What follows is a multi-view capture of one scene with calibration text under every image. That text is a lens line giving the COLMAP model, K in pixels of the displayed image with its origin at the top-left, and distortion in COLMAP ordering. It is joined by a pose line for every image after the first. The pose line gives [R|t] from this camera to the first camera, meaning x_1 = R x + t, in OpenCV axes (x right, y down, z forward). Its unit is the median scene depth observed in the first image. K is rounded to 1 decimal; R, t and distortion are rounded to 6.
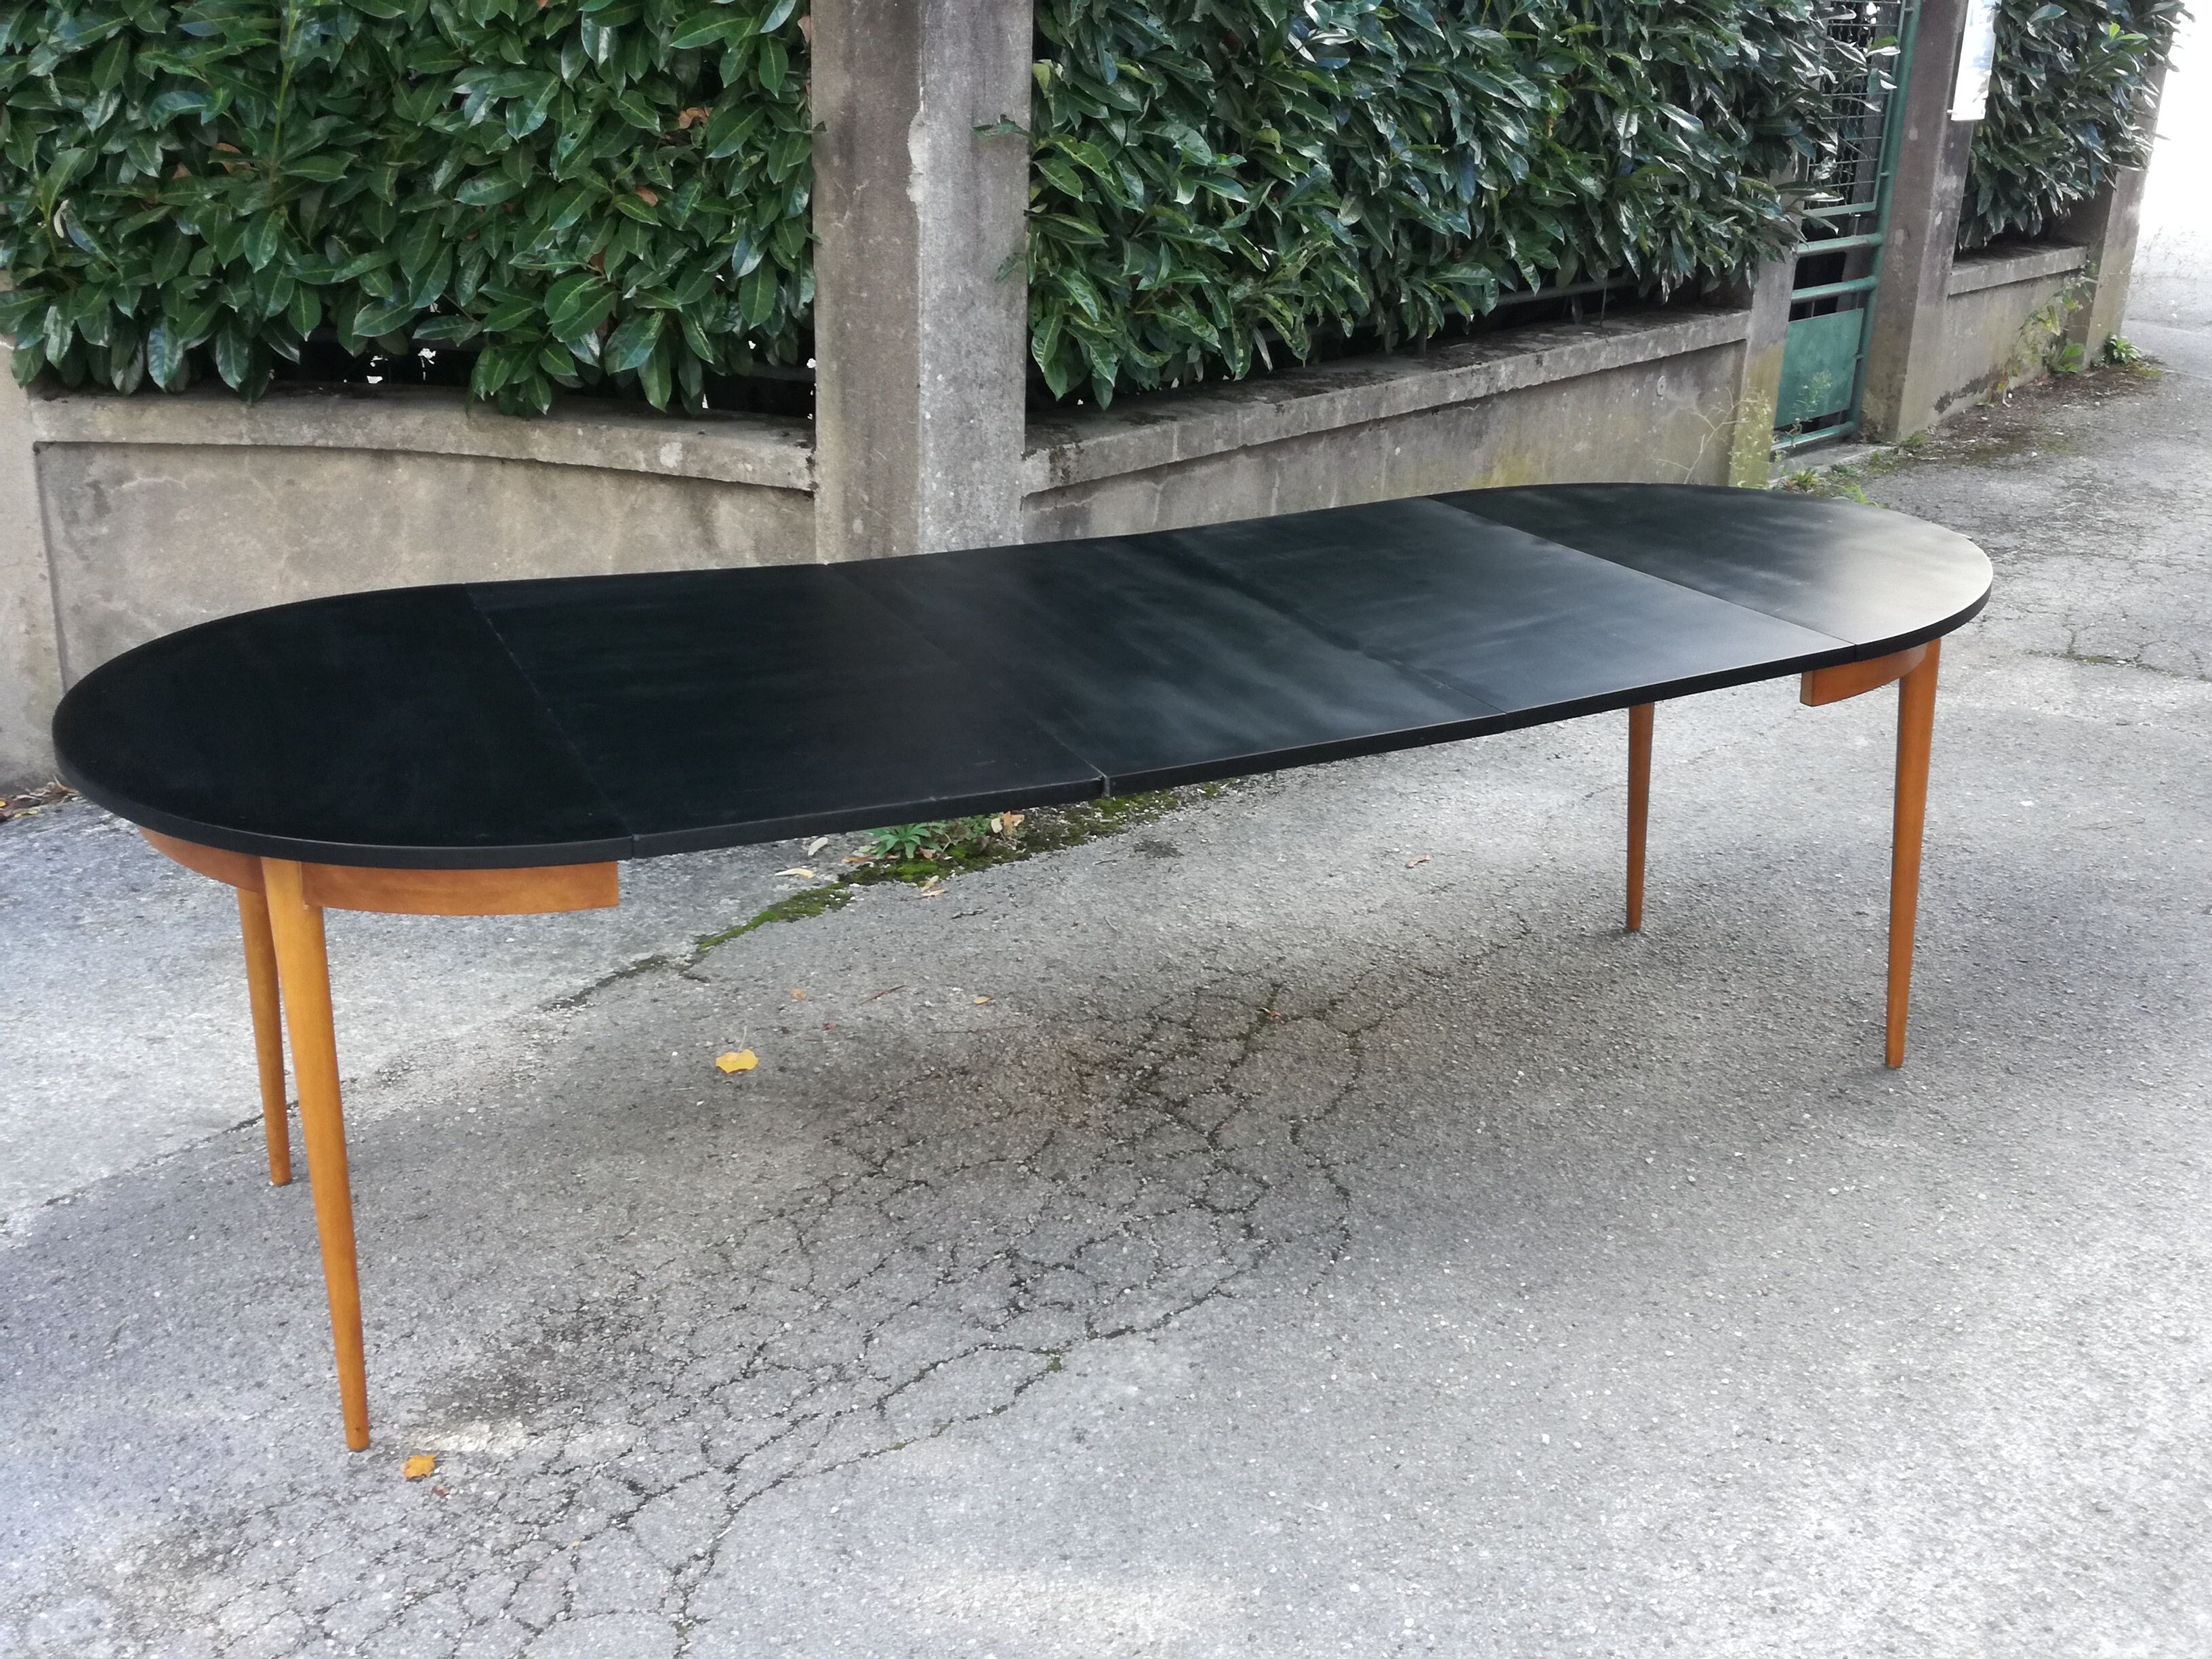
lens RADIAL K [[2256.3, 0, 1120.9], [0, 2256.3, 795.3], [0, 0, 1]] dist [0.143702, -0.346674]
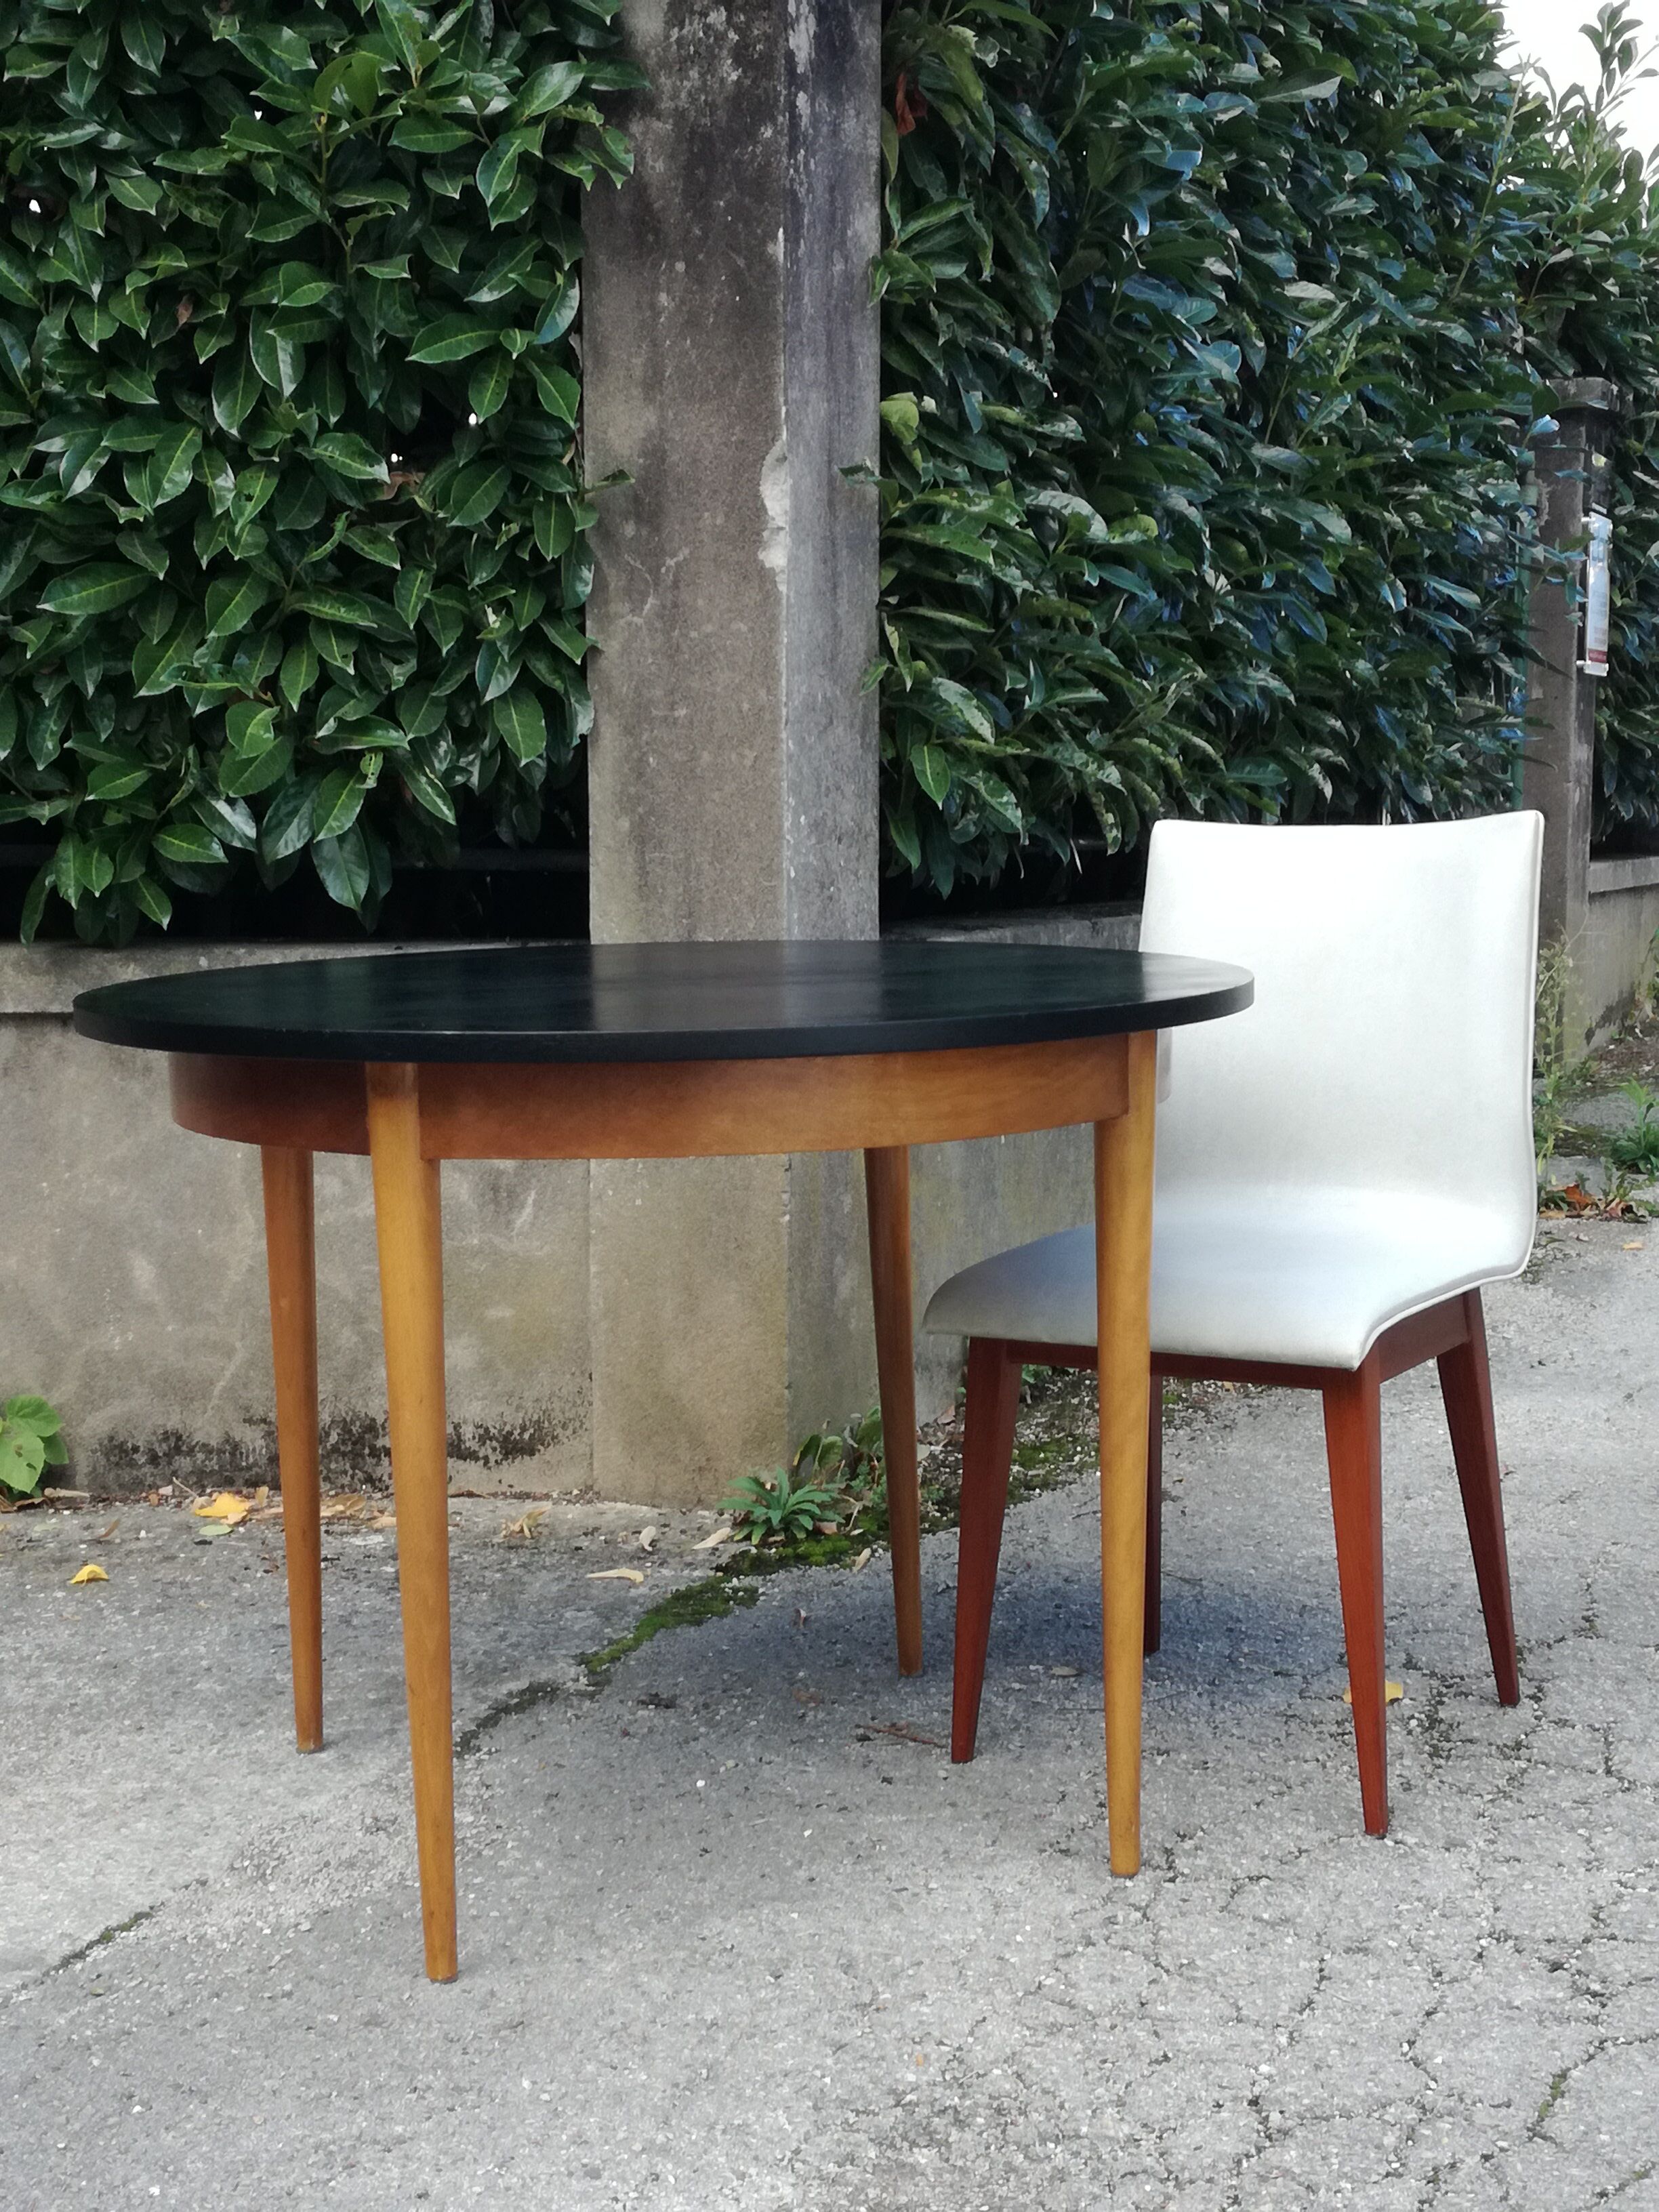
lens RADIAL K [[3031.3, 0, 899.7], [0, 3031.3, 1118.7], [0, 0, 1]] dist [0.192745, -0.533508]
pose [[0.962928, -0.066359, 0.261468, -0.288563], [0.124365, 0.969324, -0.212000, 0.100472], [-0.239379, 0.236658, 0.941642, 0.137013]]
